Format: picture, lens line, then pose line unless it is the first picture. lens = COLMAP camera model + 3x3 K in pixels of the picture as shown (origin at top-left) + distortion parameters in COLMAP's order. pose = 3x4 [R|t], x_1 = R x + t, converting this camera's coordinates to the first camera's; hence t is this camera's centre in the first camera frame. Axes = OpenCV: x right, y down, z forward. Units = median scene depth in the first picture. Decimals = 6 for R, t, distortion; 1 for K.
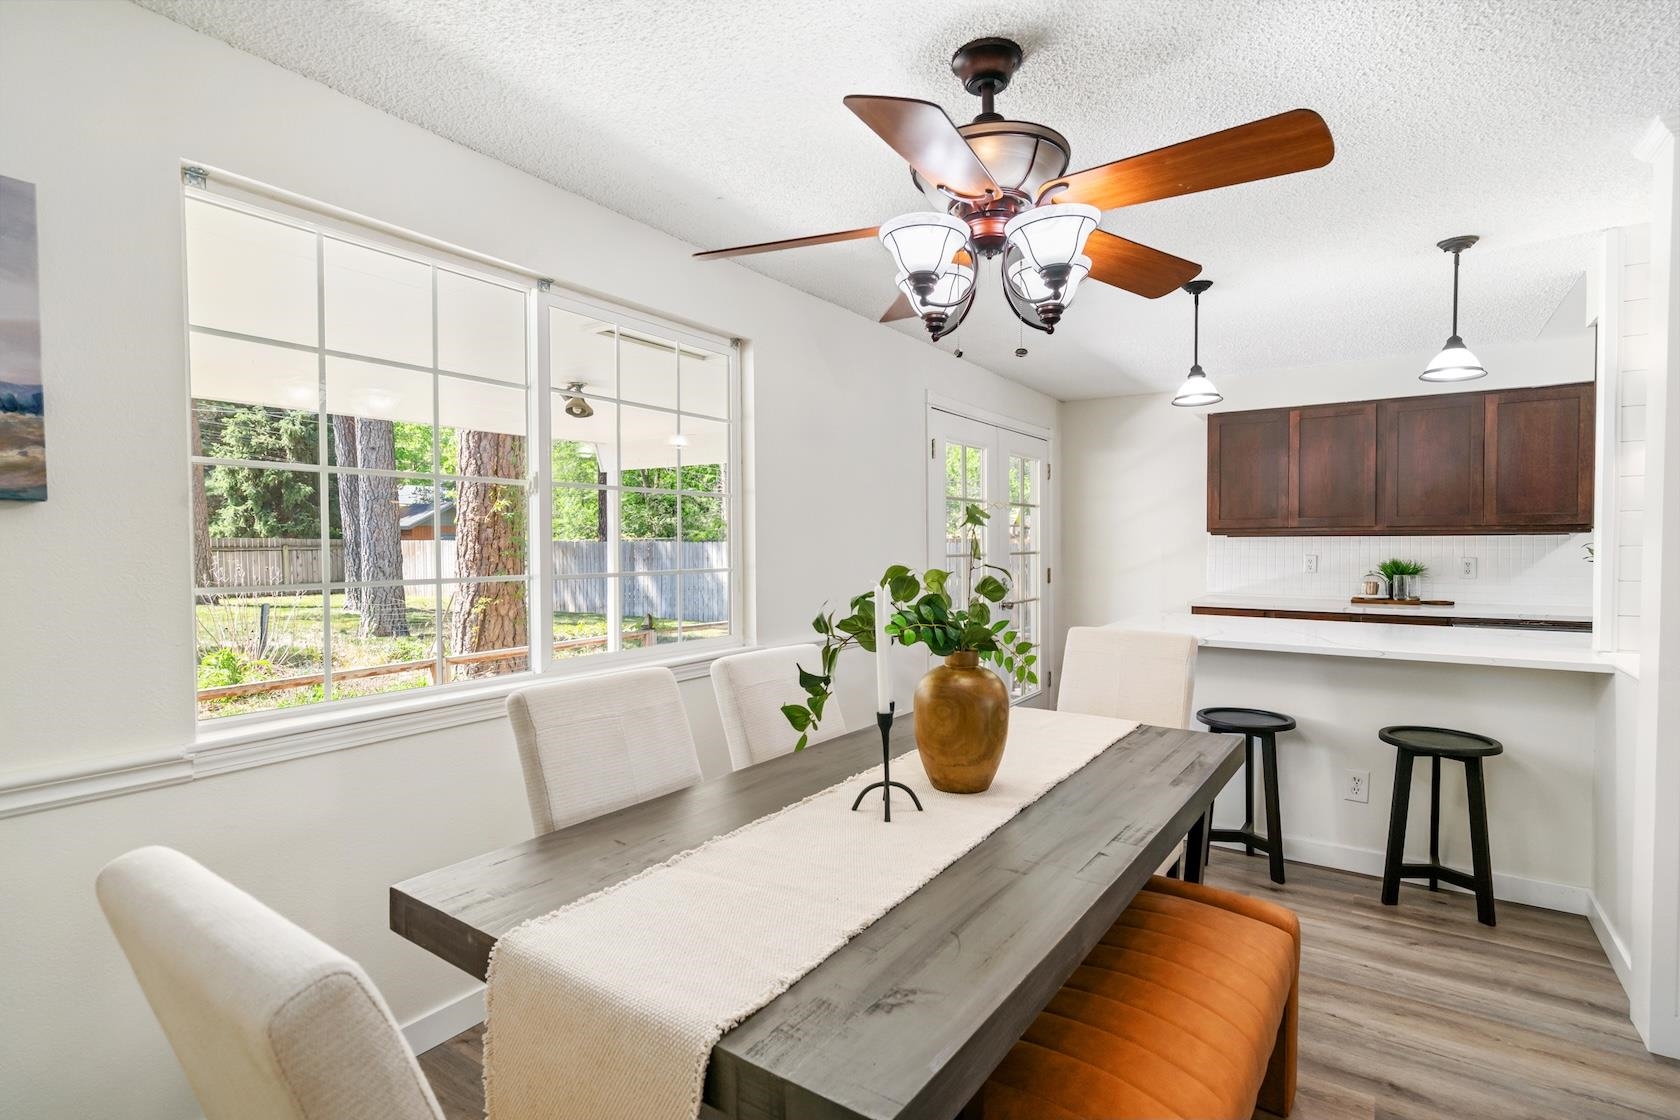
lens RADIAL K [[812.3, 0, 846.0], [0, 812.3, 569.4], [0, 0, 1]] dist [-0.000557, 0.000102]
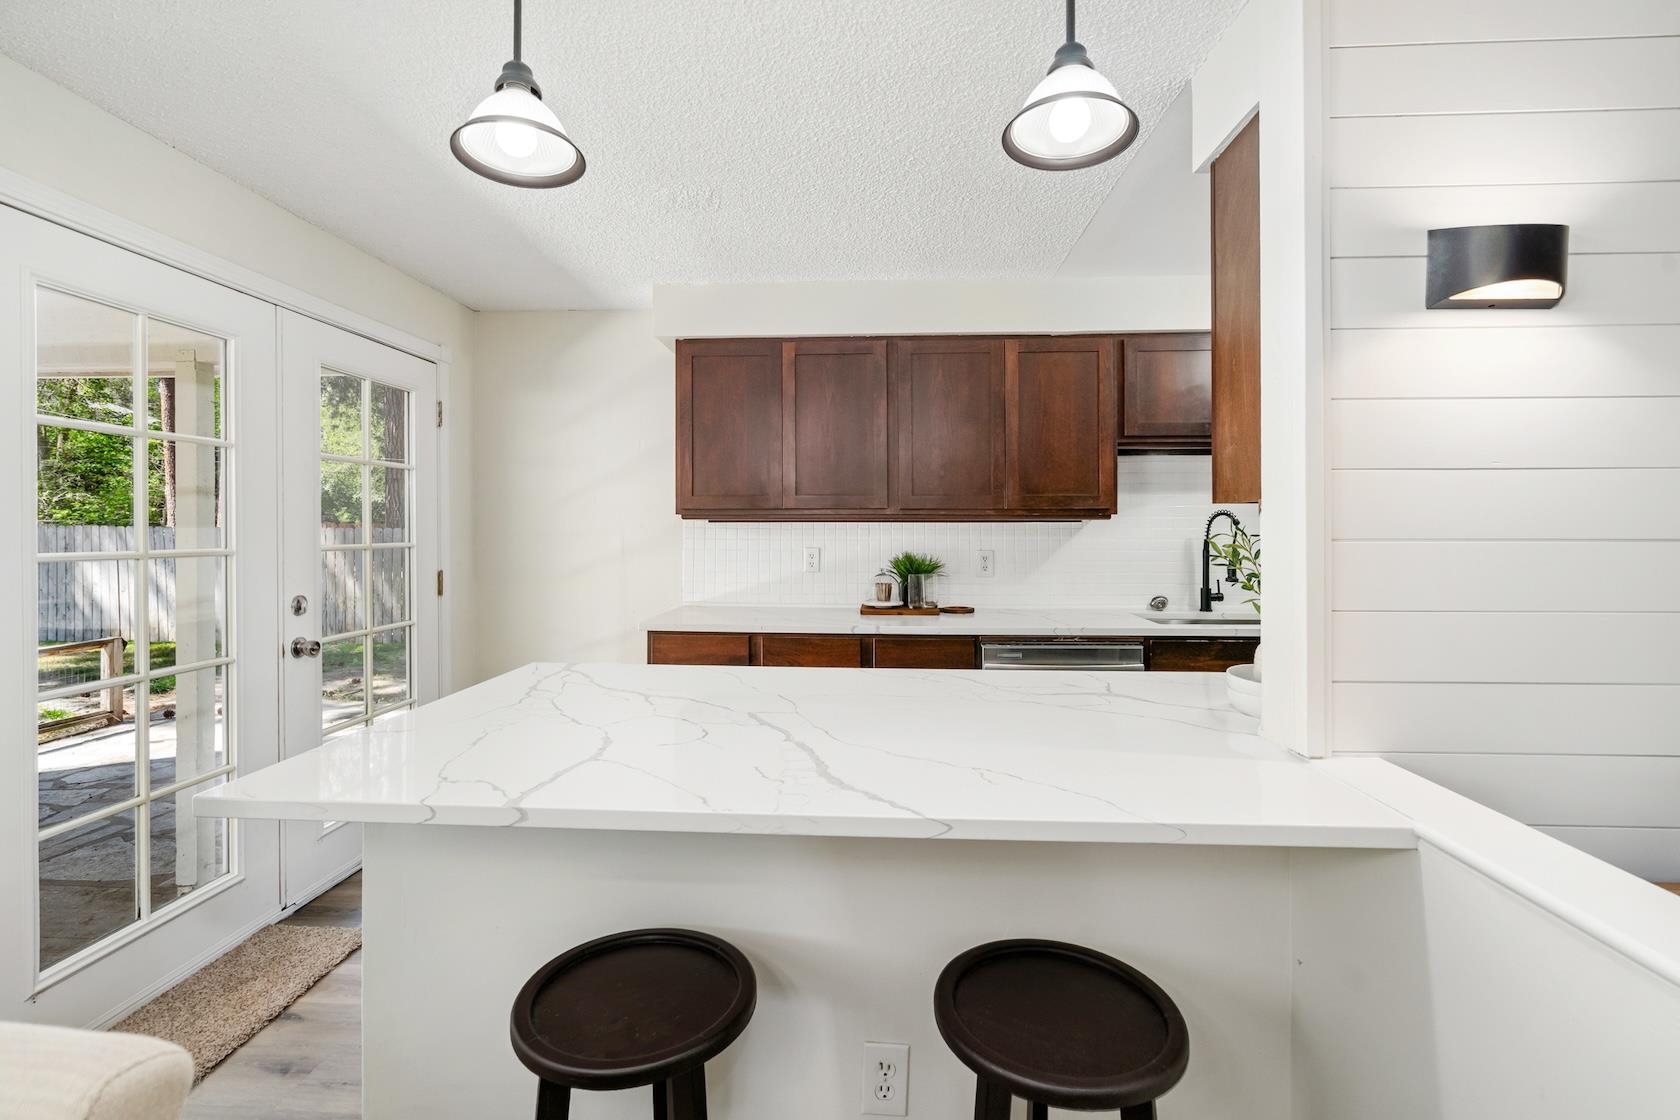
lens RADIAL K [[767.7, 0, 841.2], [0, 767.7, 534.2], [0, 0, 1]] dist [-0.000571, 0.000558]
pose [[0.858198, 0.001025, 0.513318, 0.256858], [0.012807, 0.999644, -0.023408, -0.014250], [-0.513159, 0.026663, 0.857879, 0.421427]]
